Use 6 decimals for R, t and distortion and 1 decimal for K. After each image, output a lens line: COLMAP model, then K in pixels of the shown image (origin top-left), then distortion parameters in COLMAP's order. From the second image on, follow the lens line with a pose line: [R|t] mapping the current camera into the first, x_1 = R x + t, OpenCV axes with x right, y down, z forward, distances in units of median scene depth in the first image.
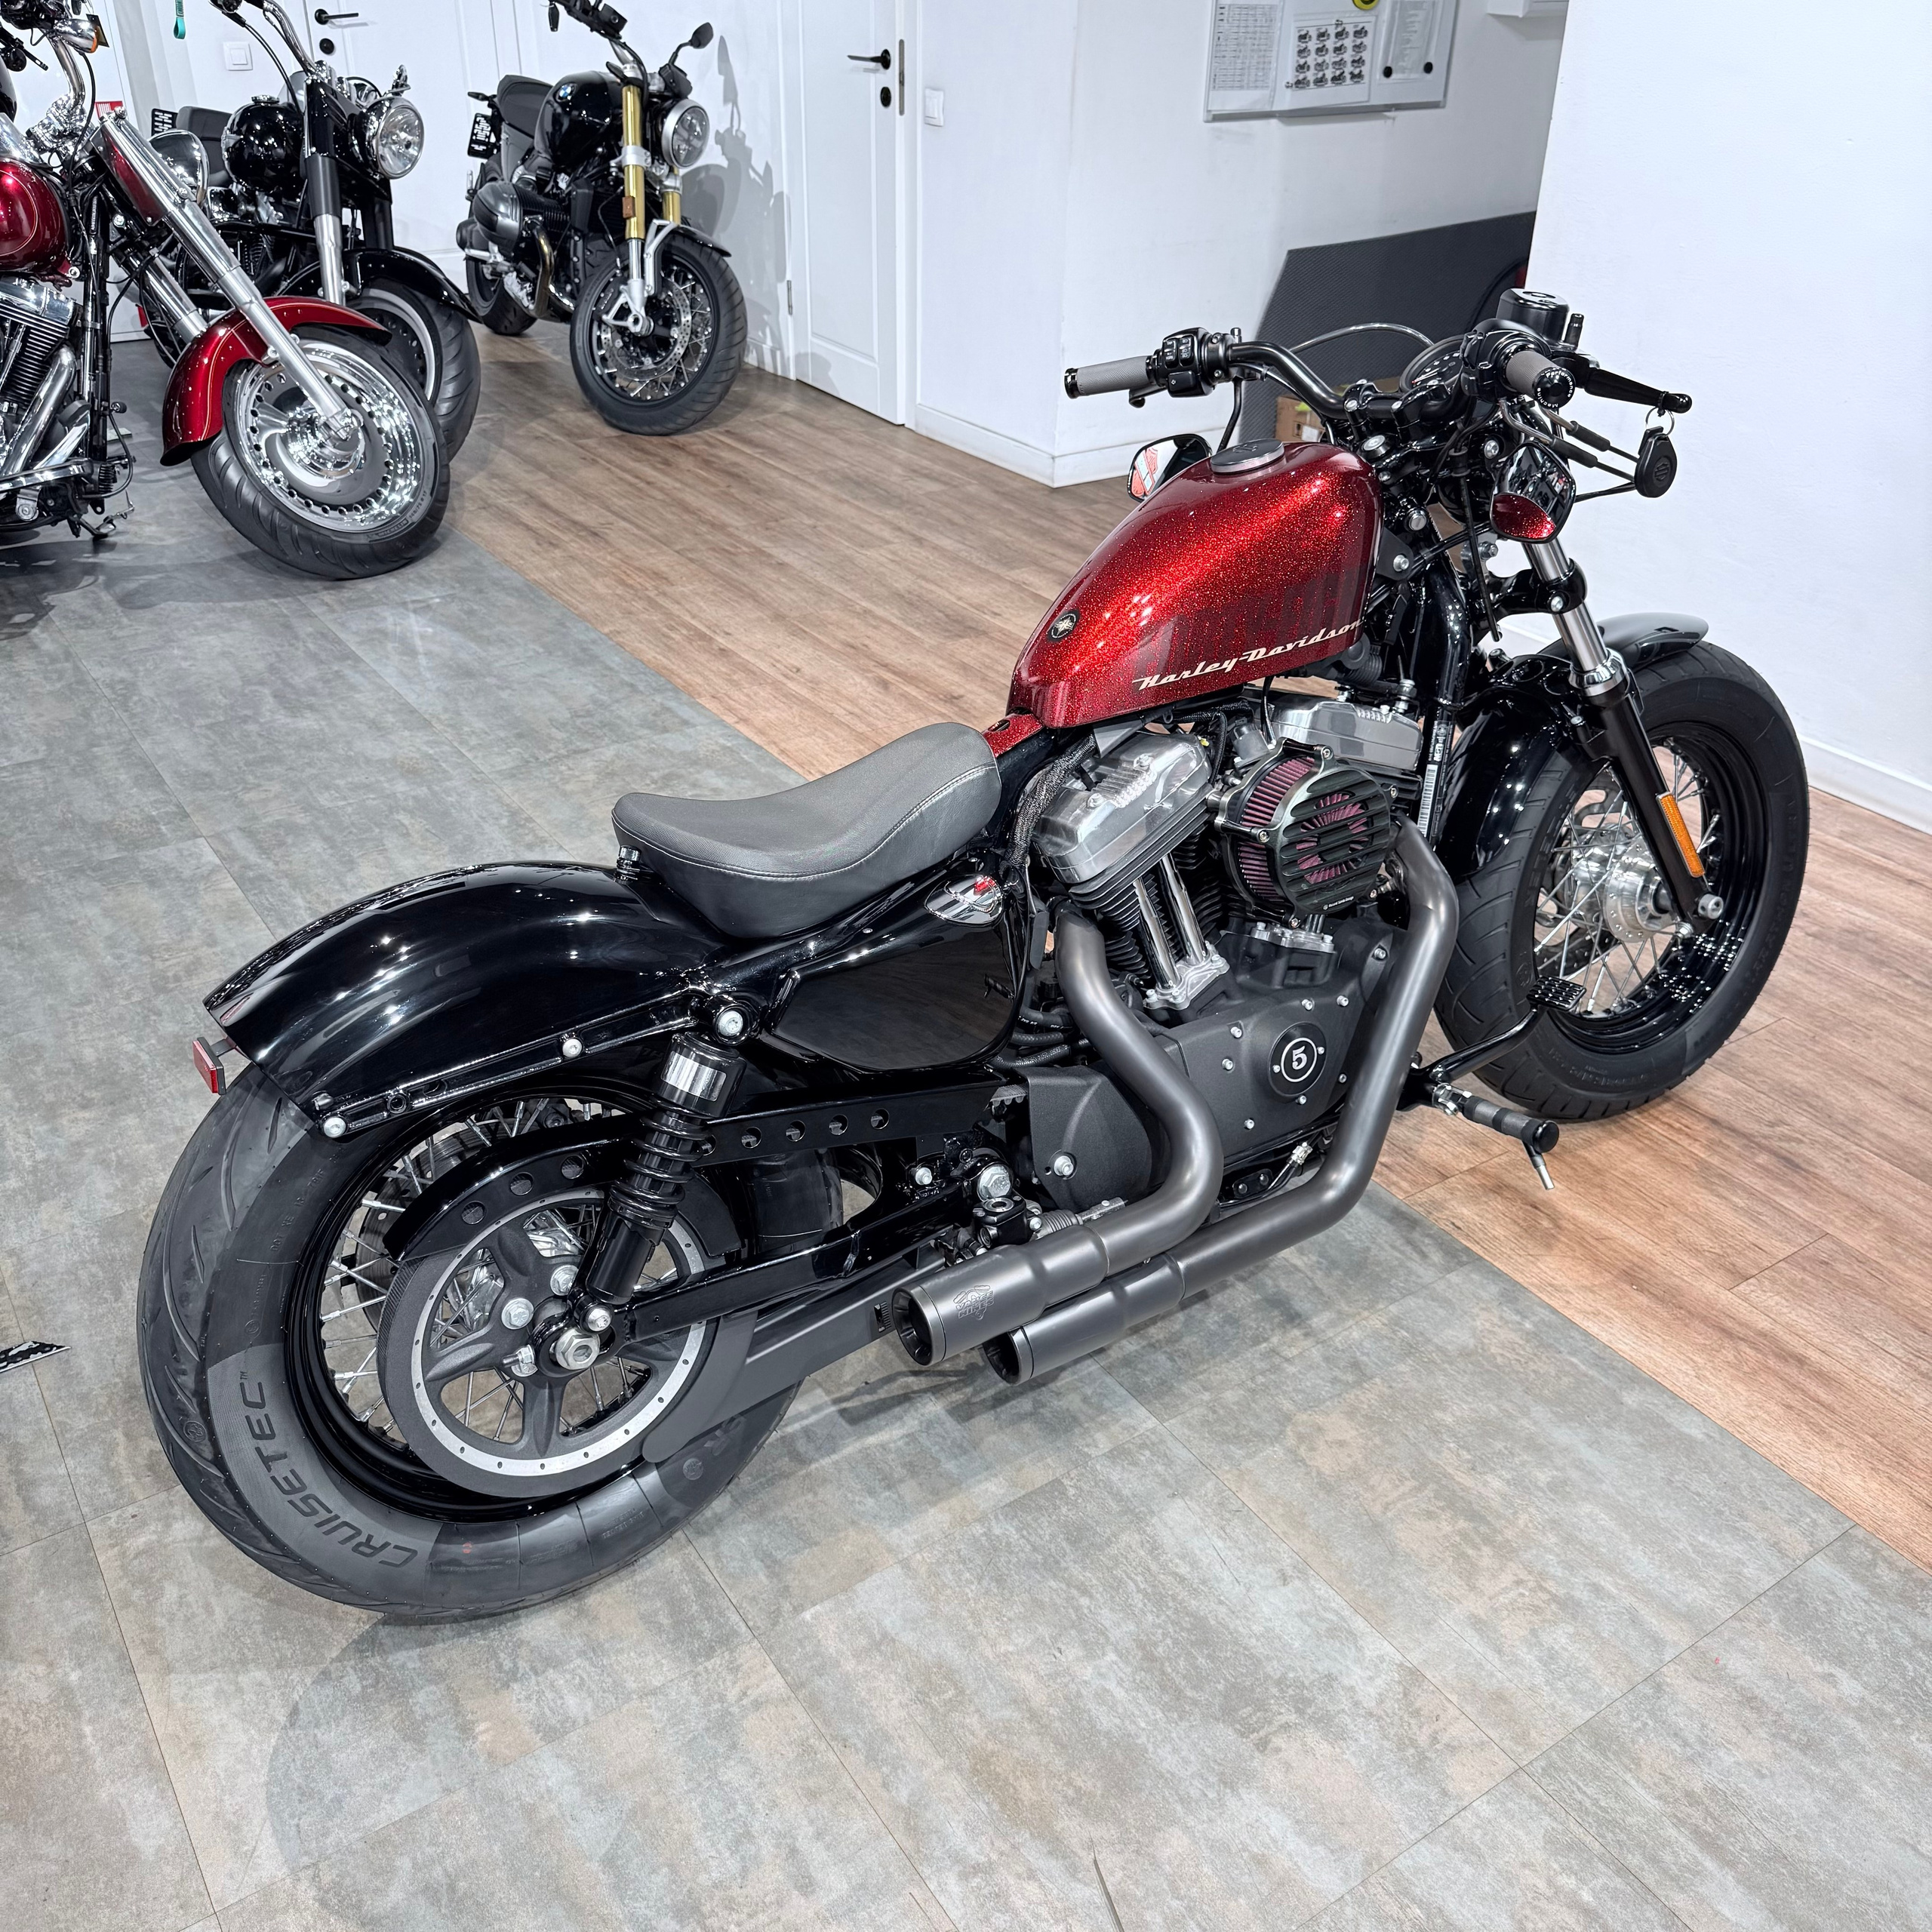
lens RADIAL K [[1792.3, 0, 962.3], [0, 1792.3, 967.4], [0, 0, 1]] dist [0.164087, -0.343737]
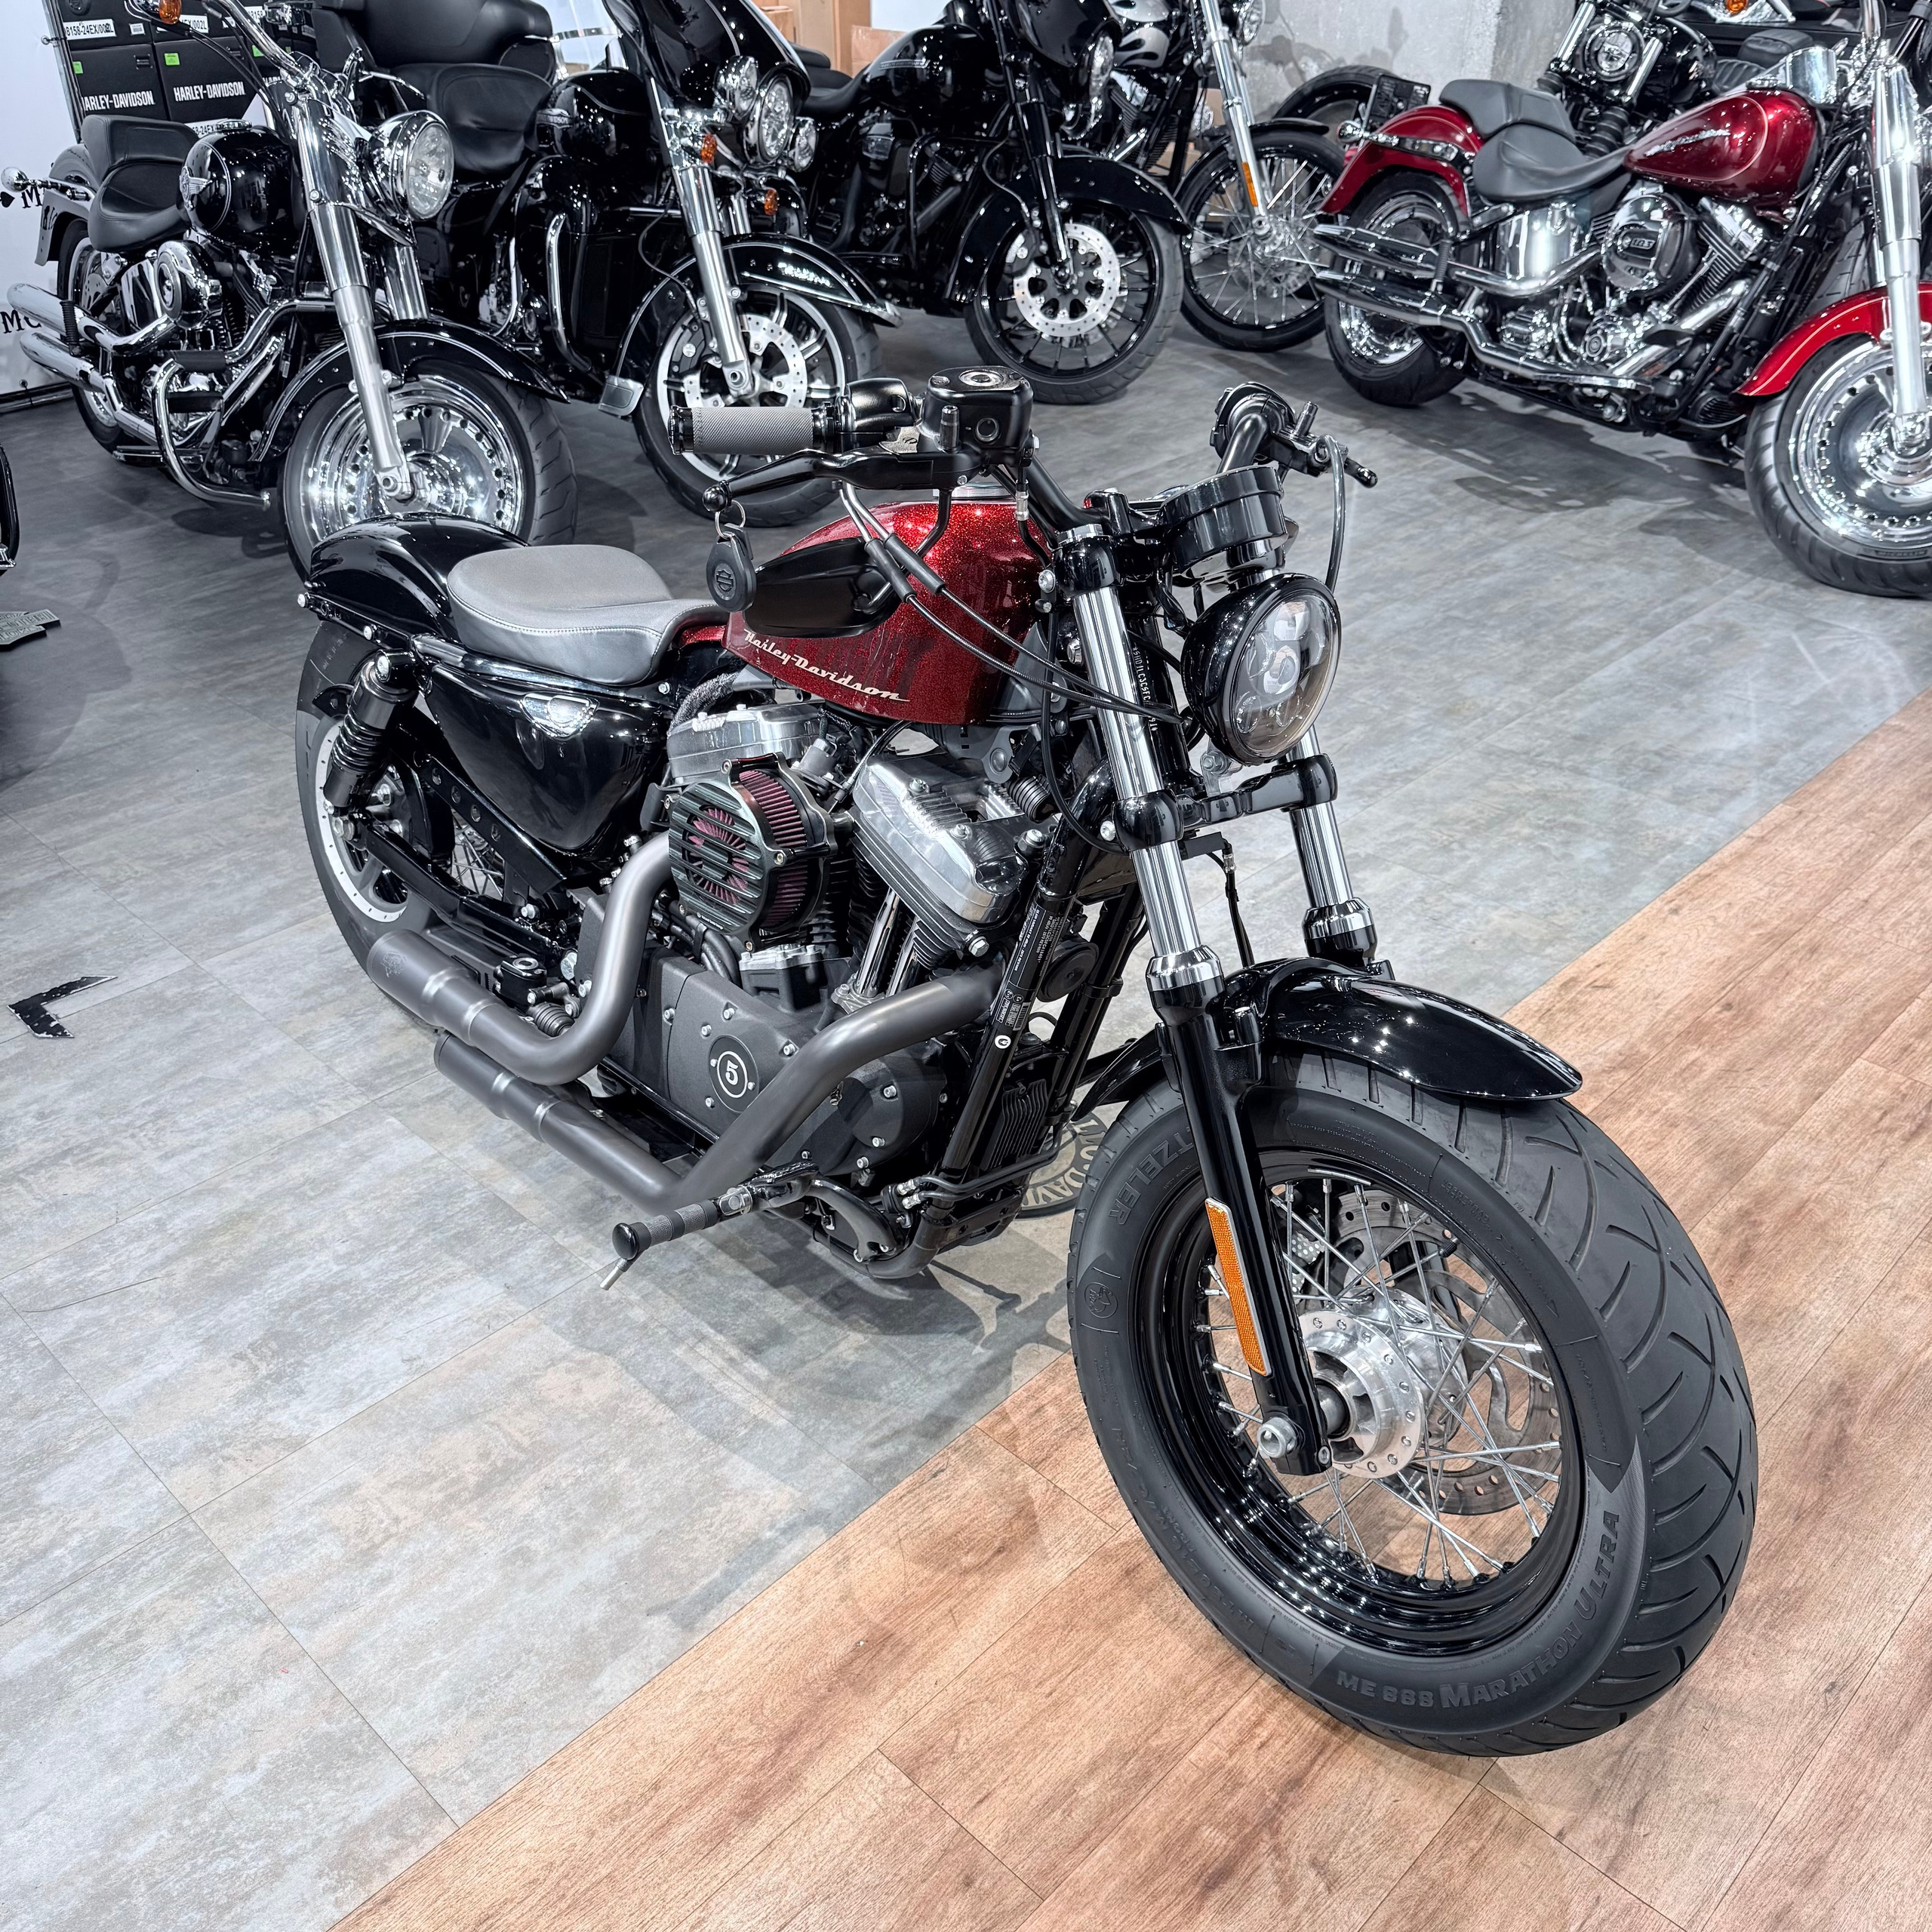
lens RADIAL K [[1800.2, 0, 964.0], [0, 1800.2, 972.6], [0, 0, 1]] dist [0.145507, -0.309303]
pose [[0.206822, 0.516510, -0.830928, 0.870655], [-0.491076, 0.789363, 0.368442, -0.360670], [0.846209, 0.331847, 0.416904, 0.603386]]
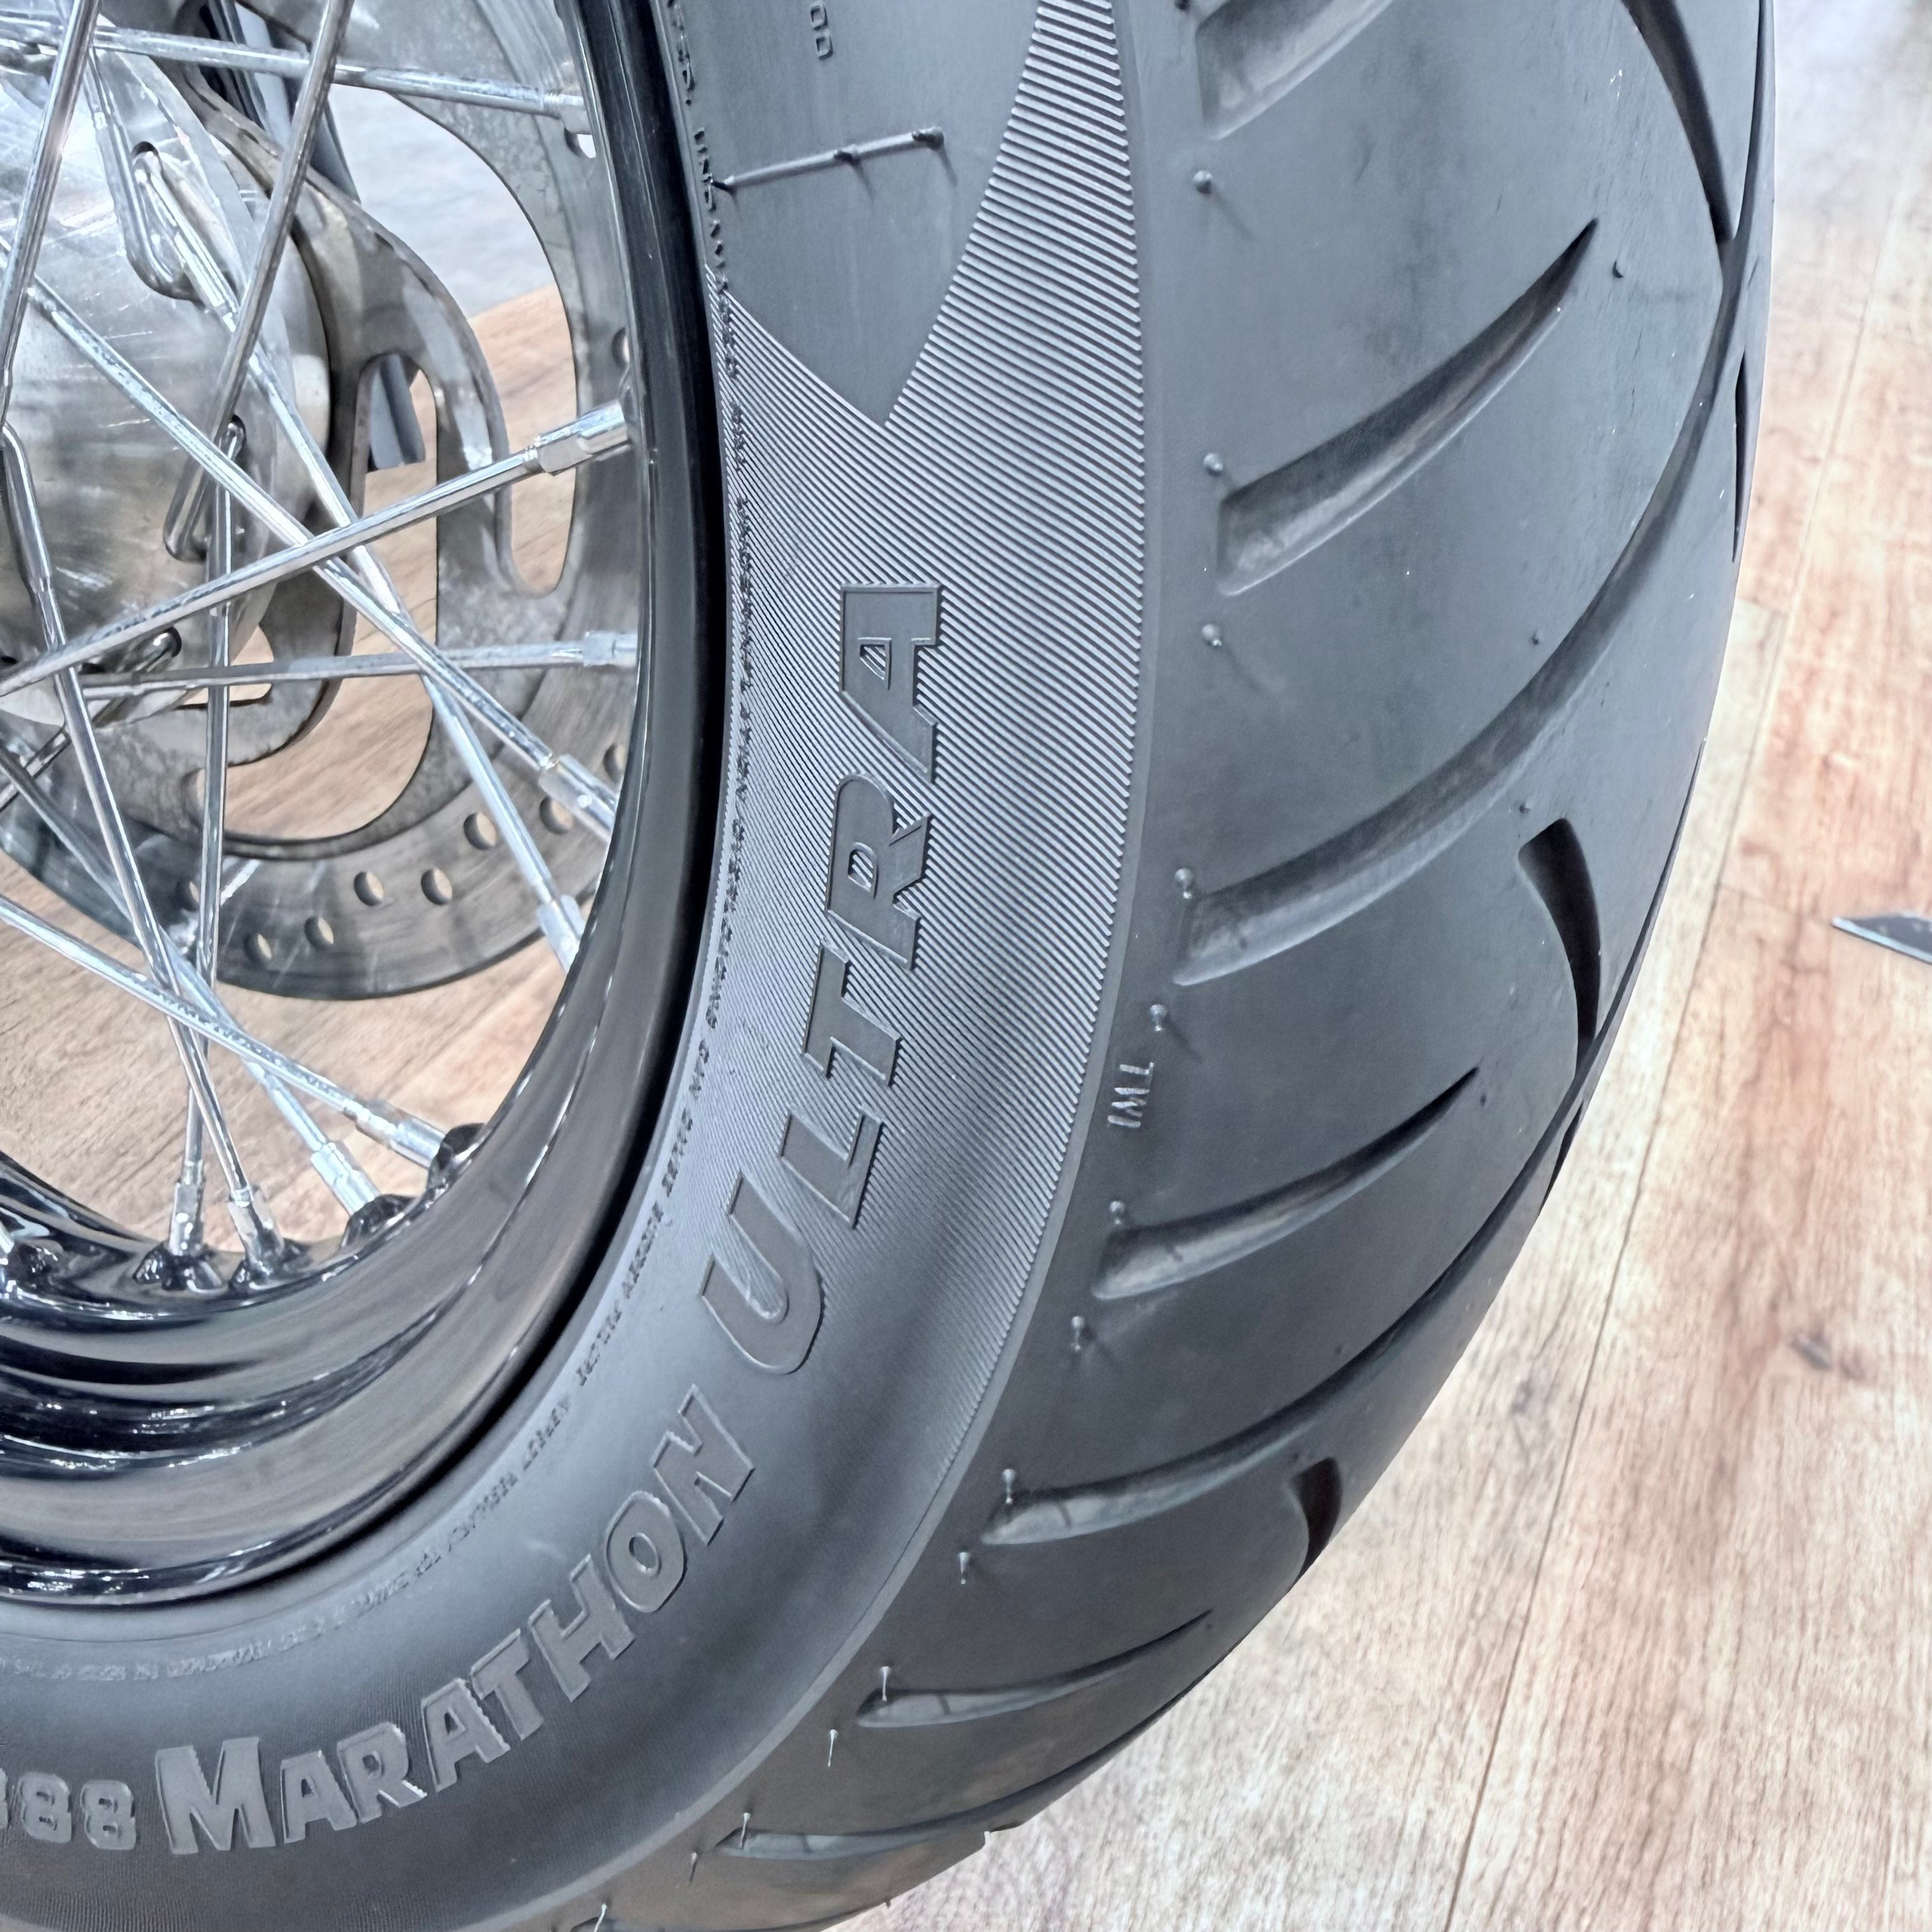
lens RADIAL K [[1866.1, 0, 990.3], [0, 1866.1, 836.5], [0, 0, 1]] dist [0.011364, -0.006662]
pose [[0.503347, 0.574238, -0.645672, 0.561718], [-0.571897, 0.781544, 0.249244, -0.113490], [0.647747, 0.243802, 0.721793, 1.047931]]
